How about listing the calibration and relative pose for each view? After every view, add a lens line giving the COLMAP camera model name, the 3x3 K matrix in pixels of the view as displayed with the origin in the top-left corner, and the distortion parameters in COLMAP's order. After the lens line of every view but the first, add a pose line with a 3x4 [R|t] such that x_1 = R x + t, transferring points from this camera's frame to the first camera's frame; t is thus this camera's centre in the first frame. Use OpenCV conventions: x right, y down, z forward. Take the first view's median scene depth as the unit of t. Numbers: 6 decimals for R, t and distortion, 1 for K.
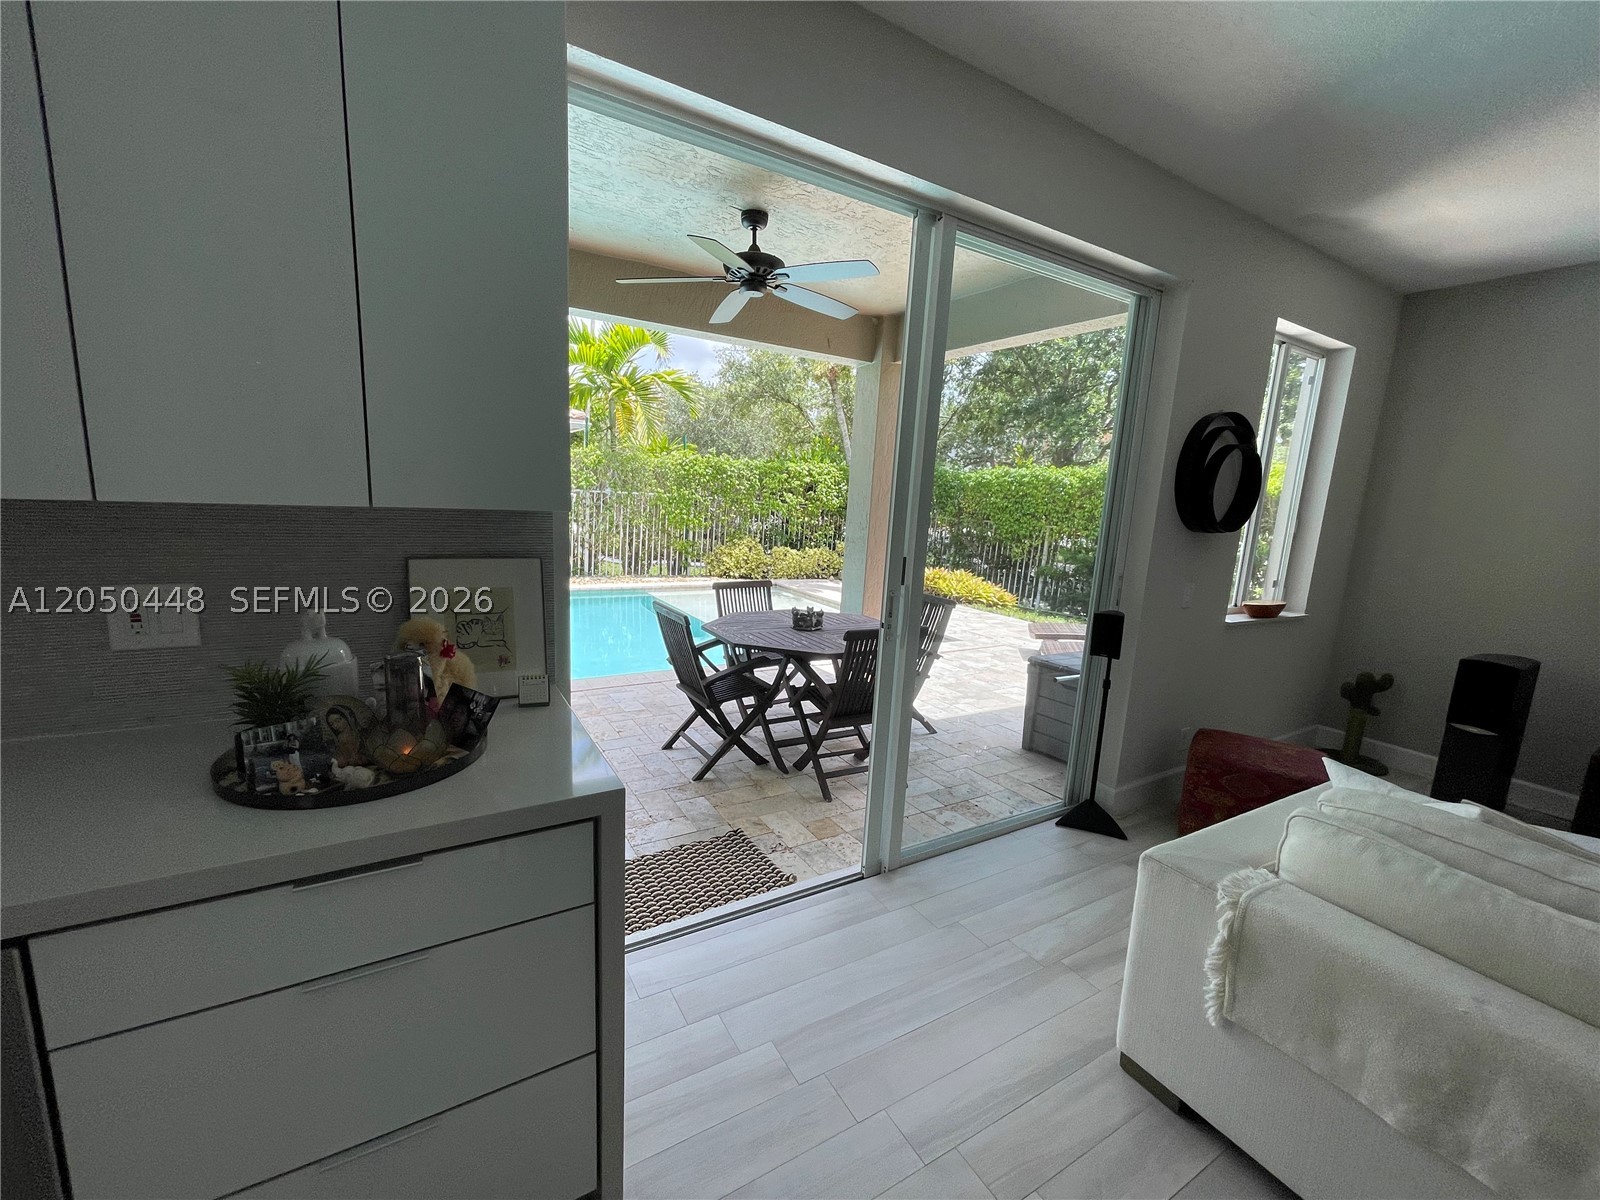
lens RADIAL K [[636.5, 0, 793.3], [0, 636.5, 604.4], [0, 0, 1]] dist [-0.020797, -0.000071]
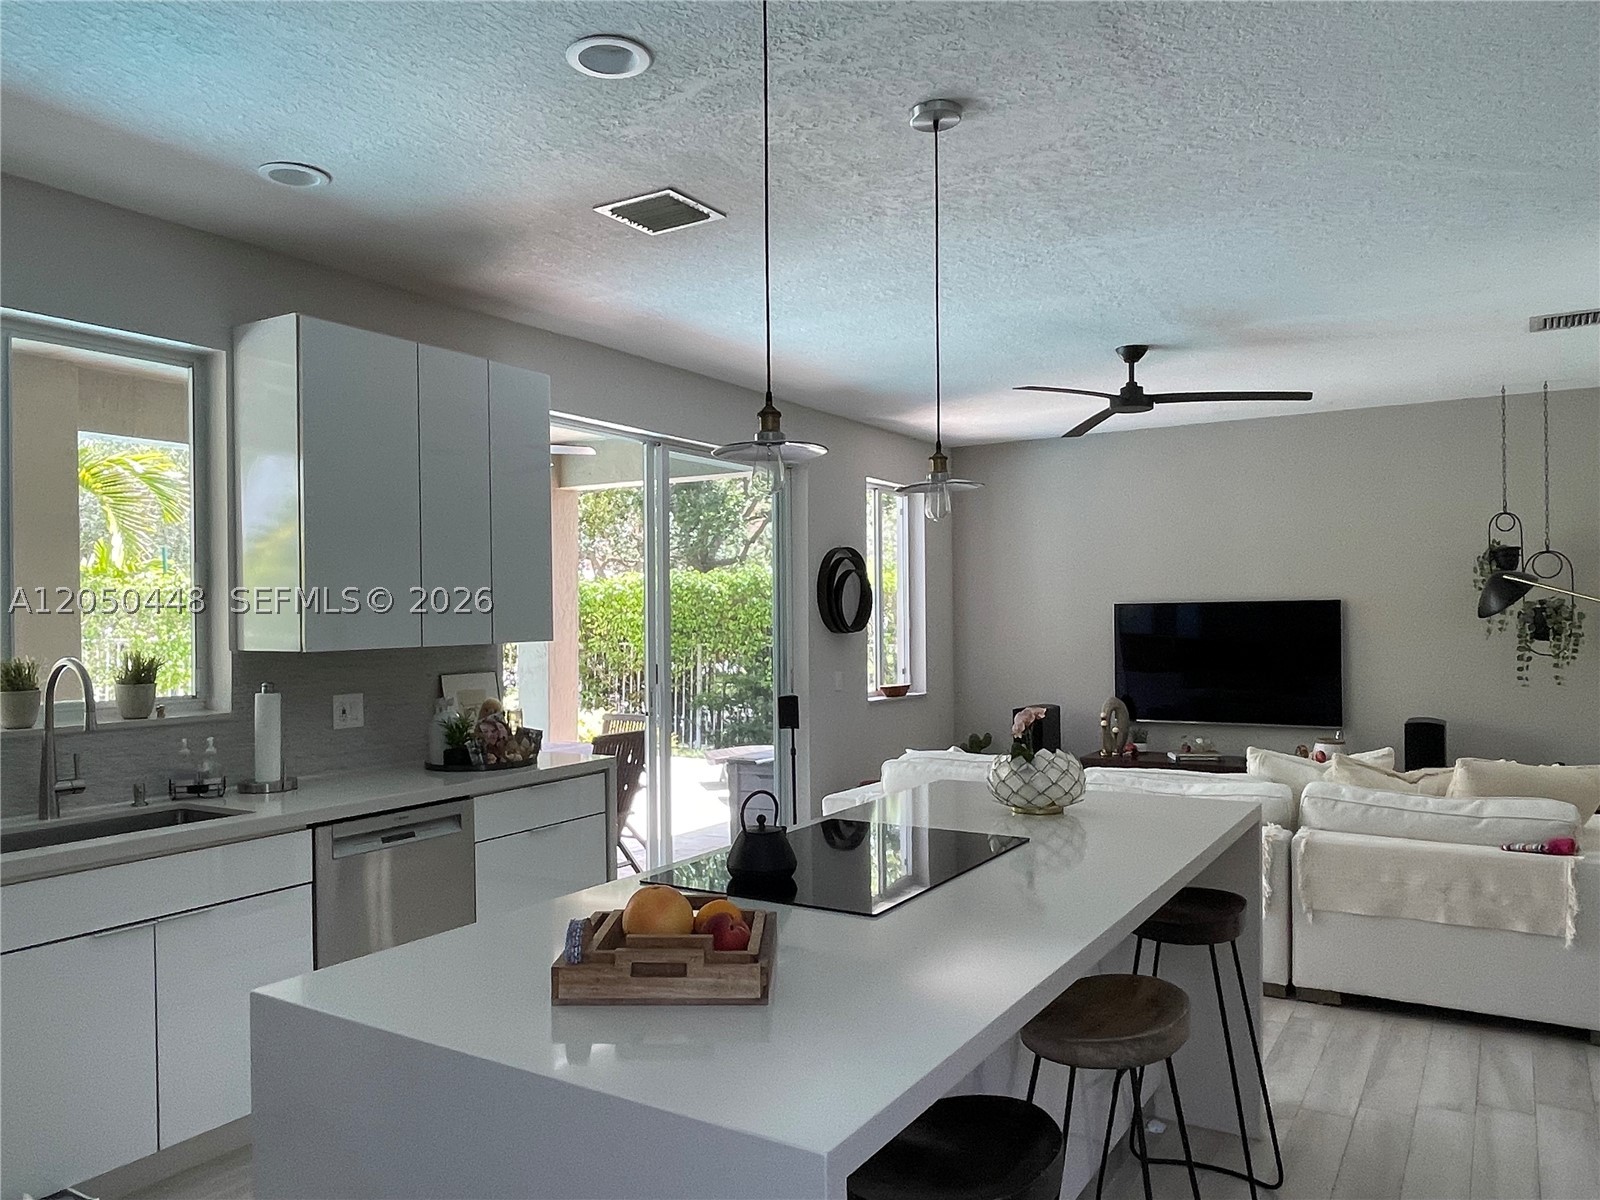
lens RADIAL K [[1134.2, 0, 807.3], [0, 1134.2, 608.4], [0, 0, 1]] dist [0.004538, 0.000791]
pose [[0.873388, -0.057907, 0.483571, -0.167712], [0.138913, 0.981281, -0.133386, 0.042198], [-0.466795, 0.183672, 0.865082, -0.308273]]
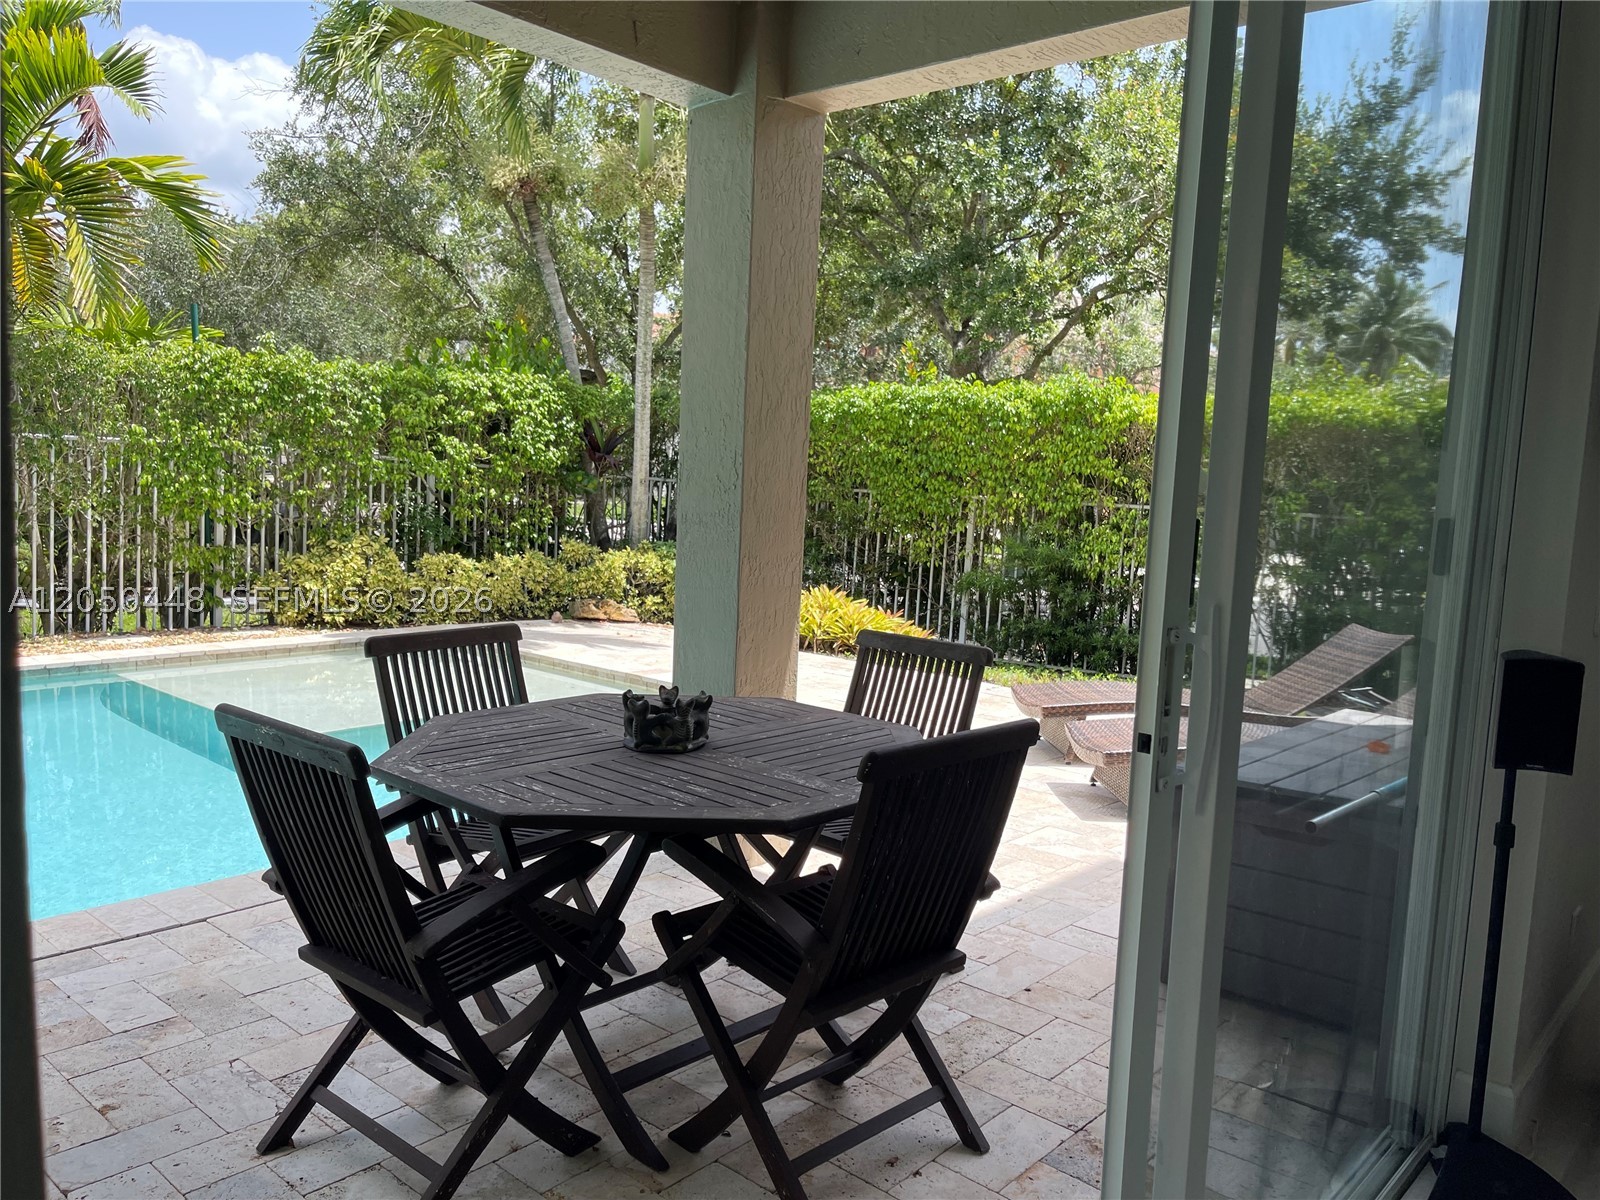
lens RADIAL K [[1196.2, 0, 807.7], [0, 1196.2, 611.3], [0, 0, 1]] dist [0.006267, -0.034165]
pose [[0.947964, -0.049287, 0.314541, -0.042671], [0.062929, 0.997460, -0.033360, -0.004358], [-0.312098, 0.051418, 0.948658, 0.113340]]
